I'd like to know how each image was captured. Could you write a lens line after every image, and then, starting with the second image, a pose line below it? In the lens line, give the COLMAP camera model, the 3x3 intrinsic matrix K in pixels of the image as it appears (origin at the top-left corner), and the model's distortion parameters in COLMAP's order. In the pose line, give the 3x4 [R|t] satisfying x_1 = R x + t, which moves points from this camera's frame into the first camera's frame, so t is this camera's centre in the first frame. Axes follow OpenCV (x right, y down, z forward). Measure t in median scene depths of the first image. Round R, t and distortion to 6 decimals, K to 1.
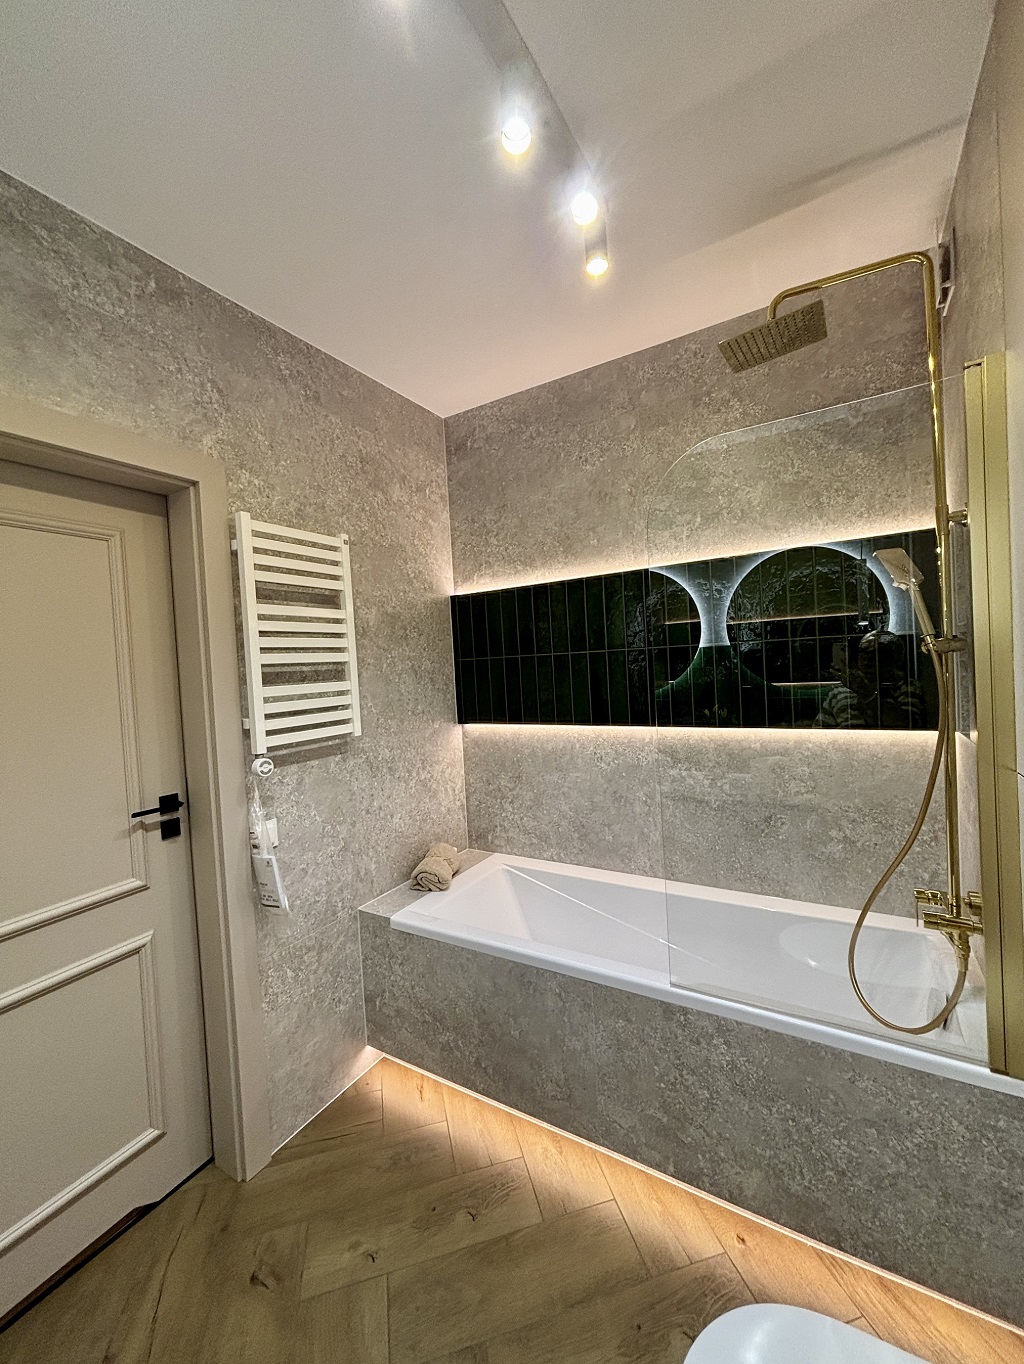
lens RADIAL K [[546.2, 0, 517.9], [0, 546.2, 679.4], [0, 0, 1]] dist [0.002125, 0.000059]
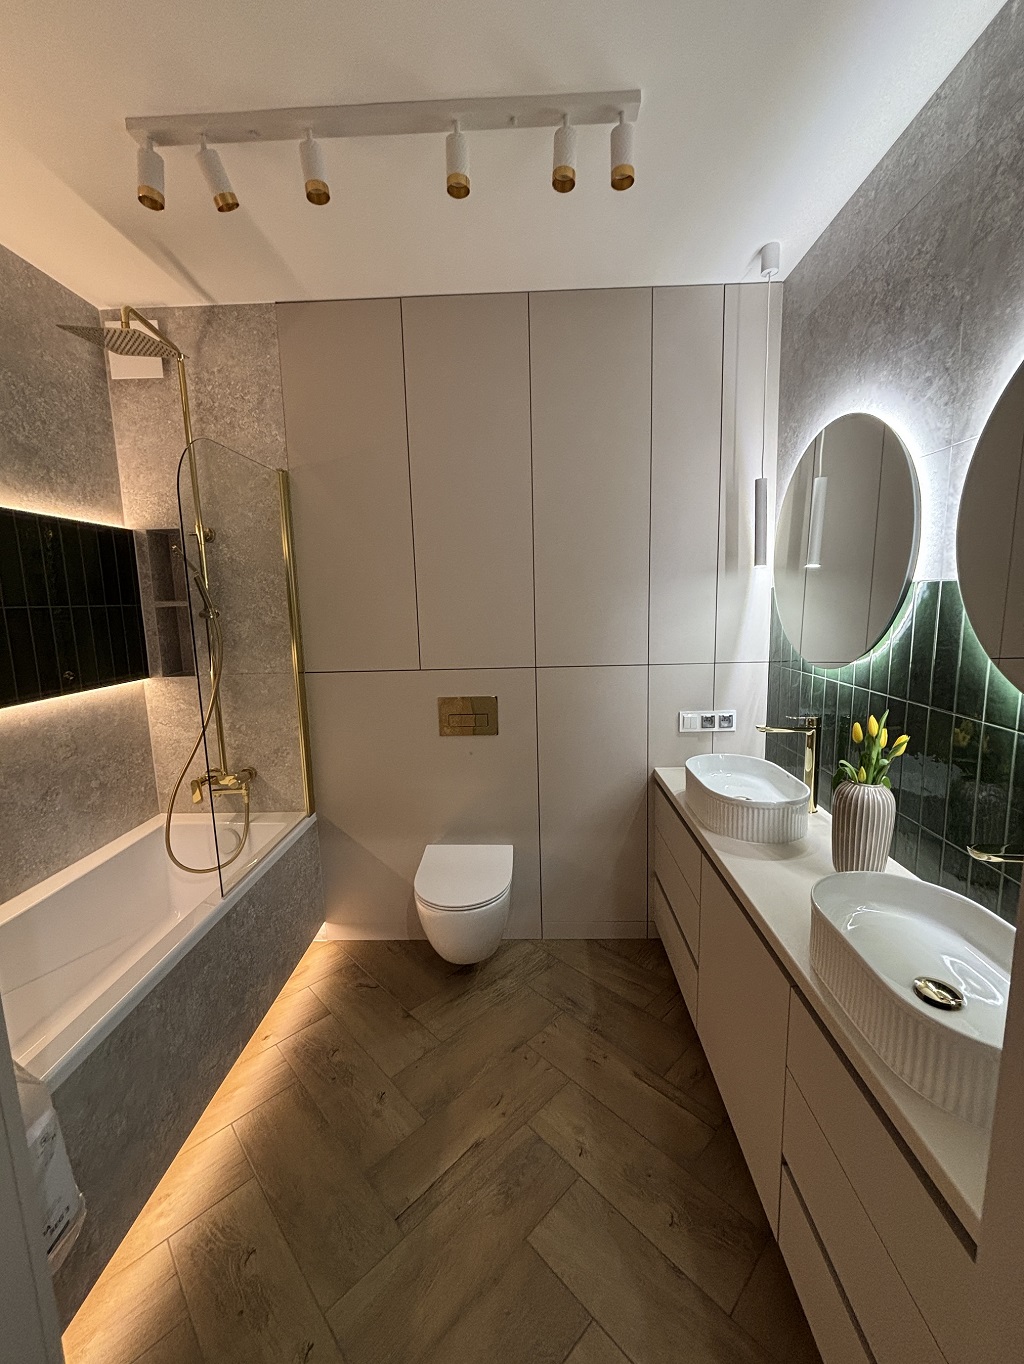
lens RADIAL K [[546.2, 0, 511.8], [0, 546.2, 676.2], [0, 0, 1]] dist [0.002125, 0.000059]
pose [[-0.477442, -0.057047, 0.876809, -0.841325], [0.078509, 0.991129, 0.107234, 0.011464], [-0.875149, 0.120035, -0.468728, 0.794890]]
